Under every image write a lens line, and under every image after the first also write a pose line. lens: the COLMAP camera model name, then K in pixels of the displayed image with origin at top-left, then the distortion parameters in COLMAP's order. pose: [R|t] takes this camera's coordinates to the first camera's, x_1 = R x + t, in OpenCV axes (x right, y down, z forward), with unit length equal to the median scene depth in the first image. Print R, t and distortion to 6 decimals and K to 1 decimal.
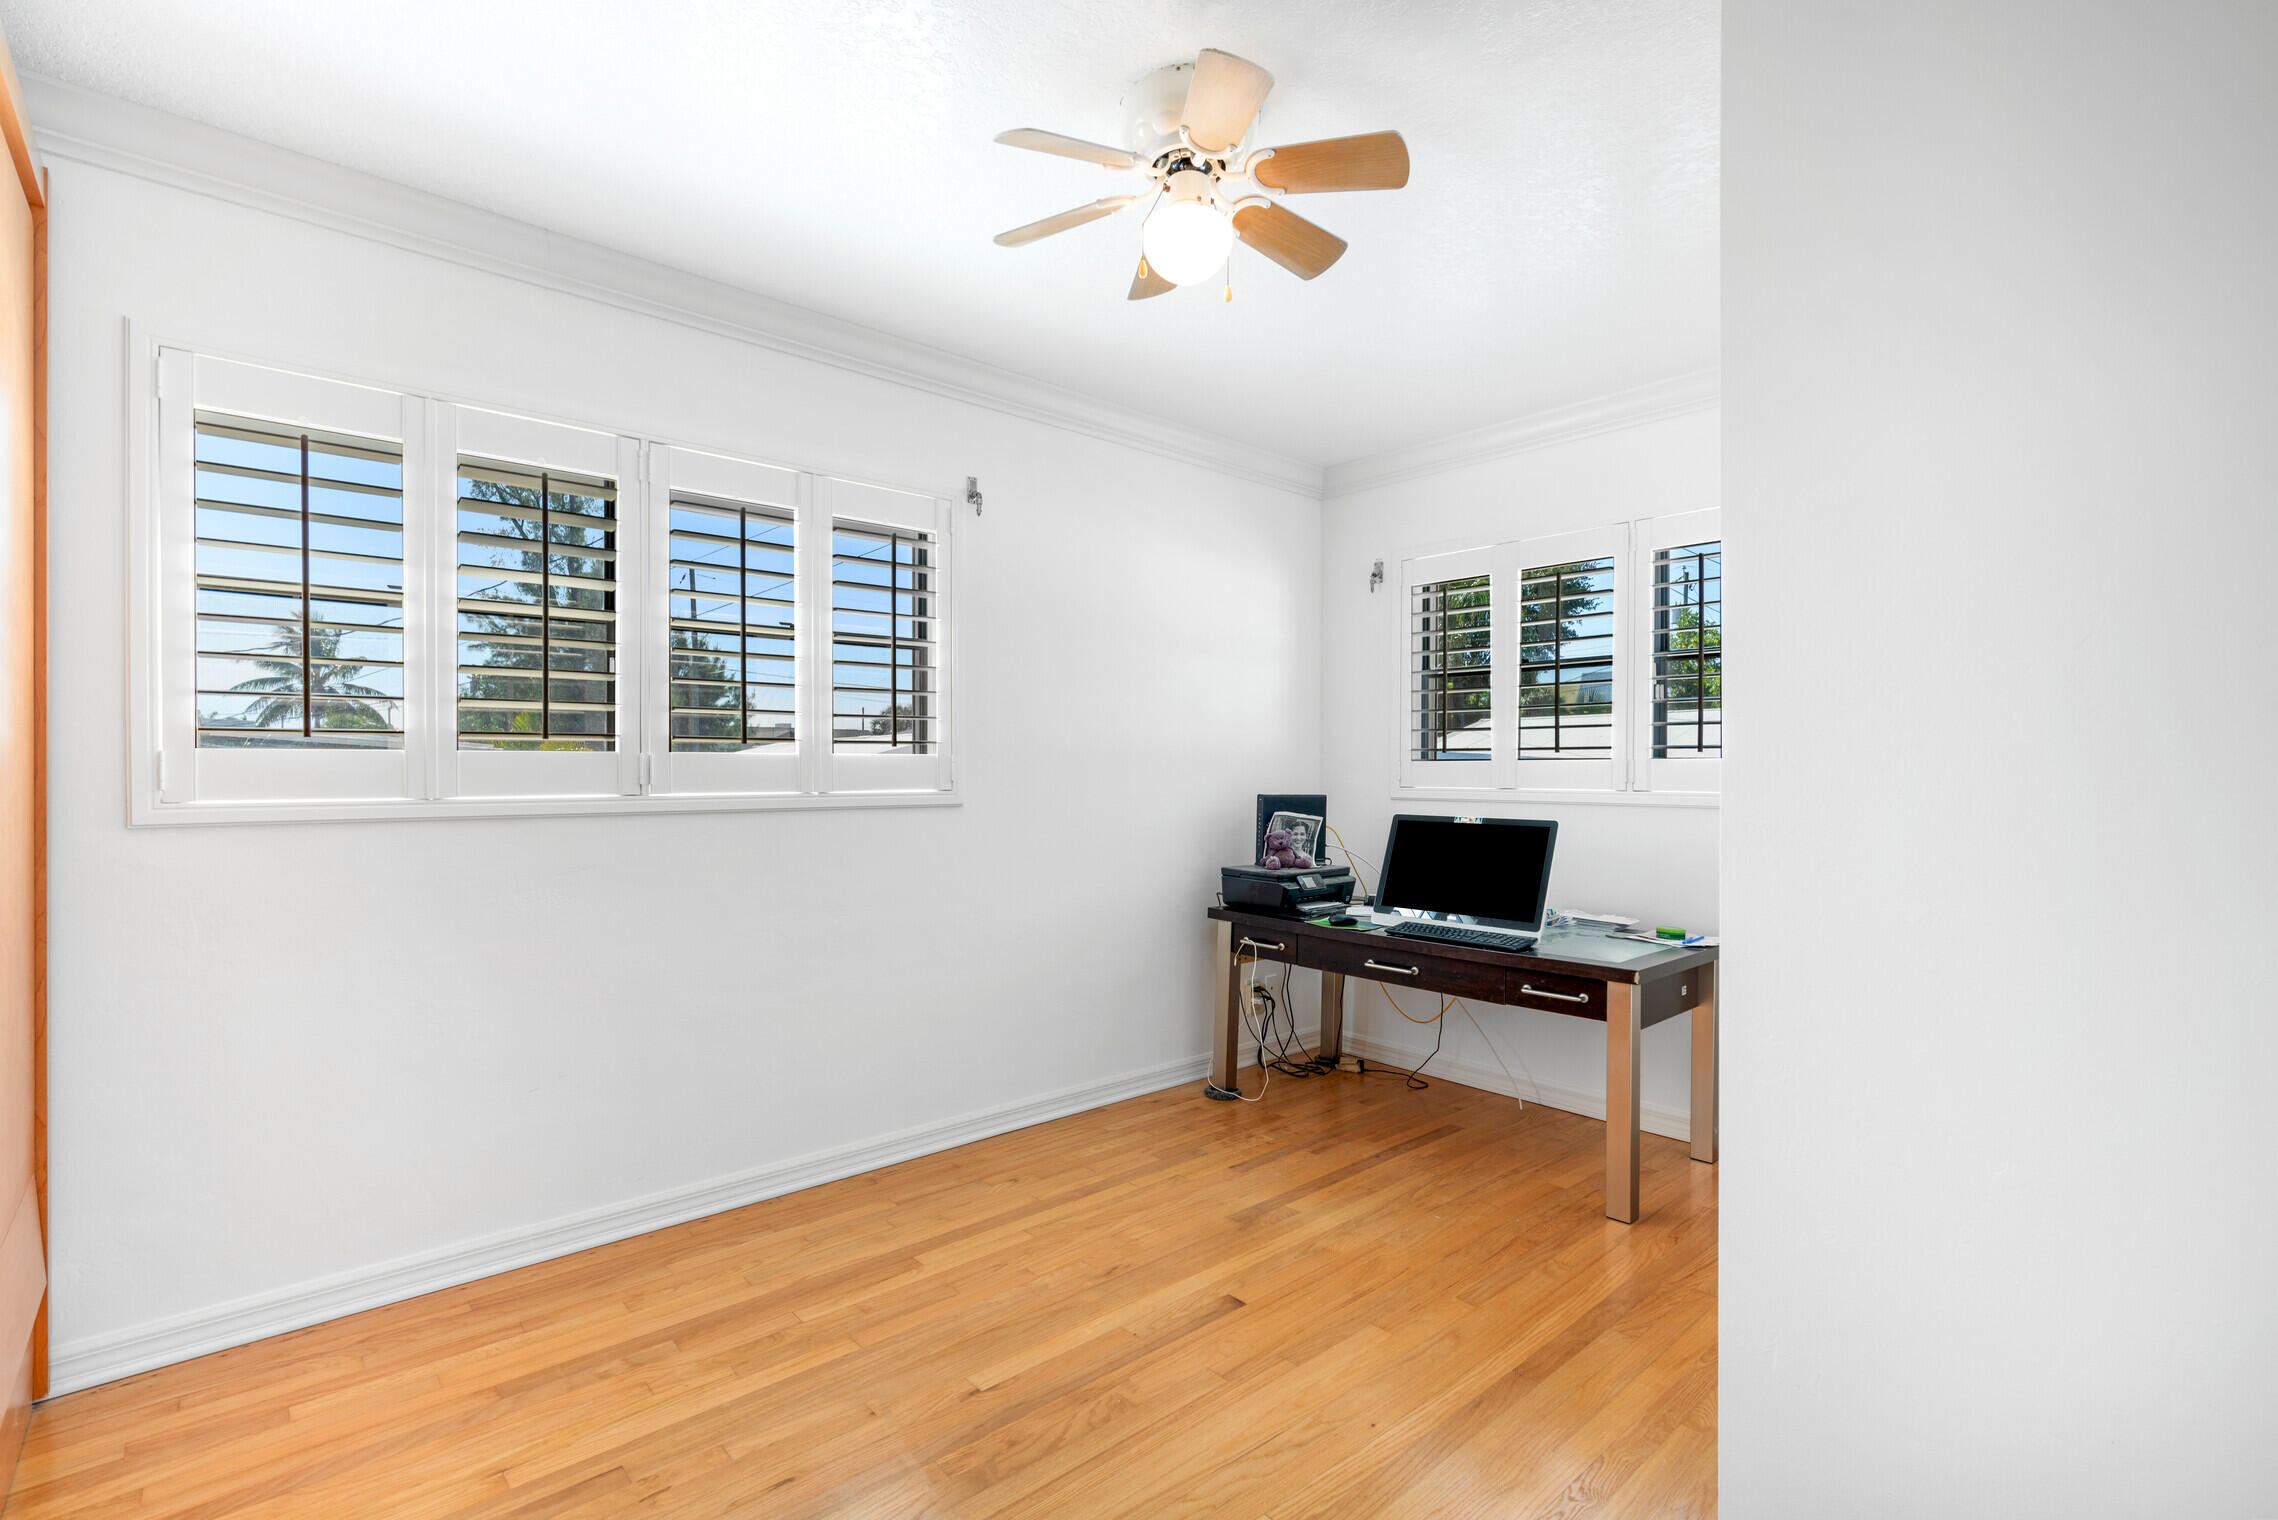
lens RADIAL K [[1022.8, 0, 1144.2], [0, 1022.8, 778.9], [0, 0, 1]] dist [-0.001326, 0.000100]
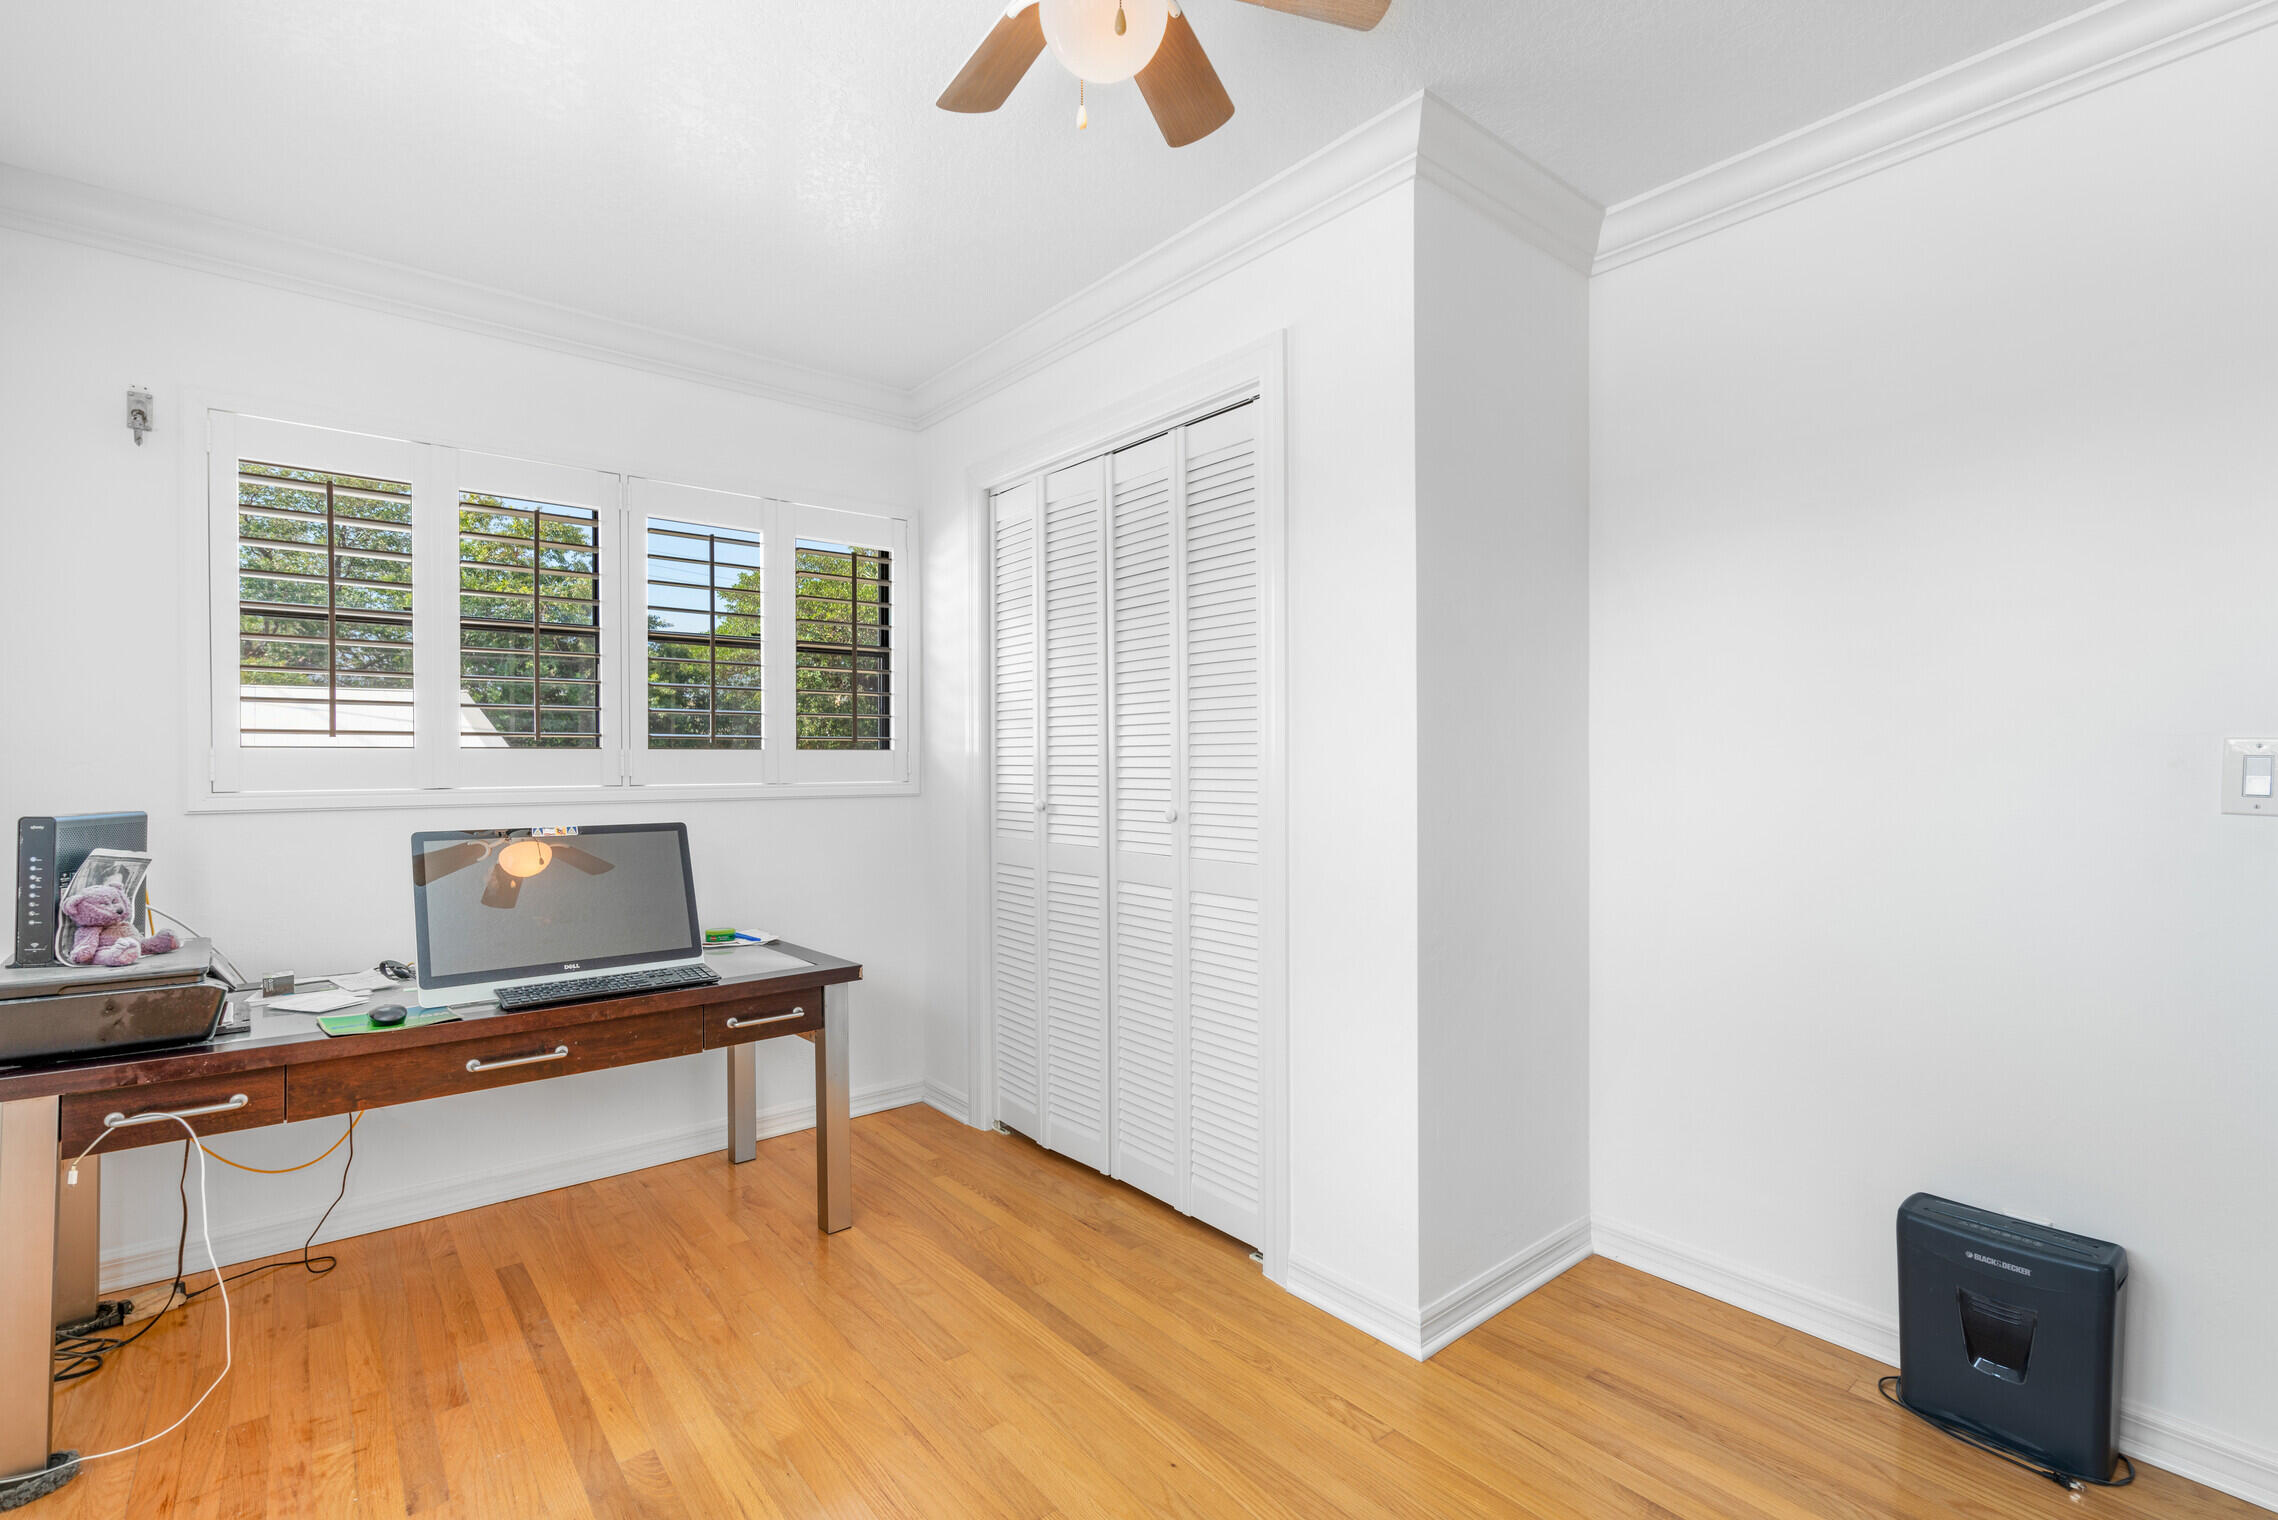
lens RADIAL K [[1032.0, 0, 1132.2], [0, 1032.0, 756.7], [0, 0, 1]] dist [0.001584, 0.000491]
pose [[0.042721, 0.002915, 0.999083, -0.431650], [0.006234, 0.999975, -0.003184, -0.009089], [-0.999068, 0.006365, 0.042702, 0.589921]]
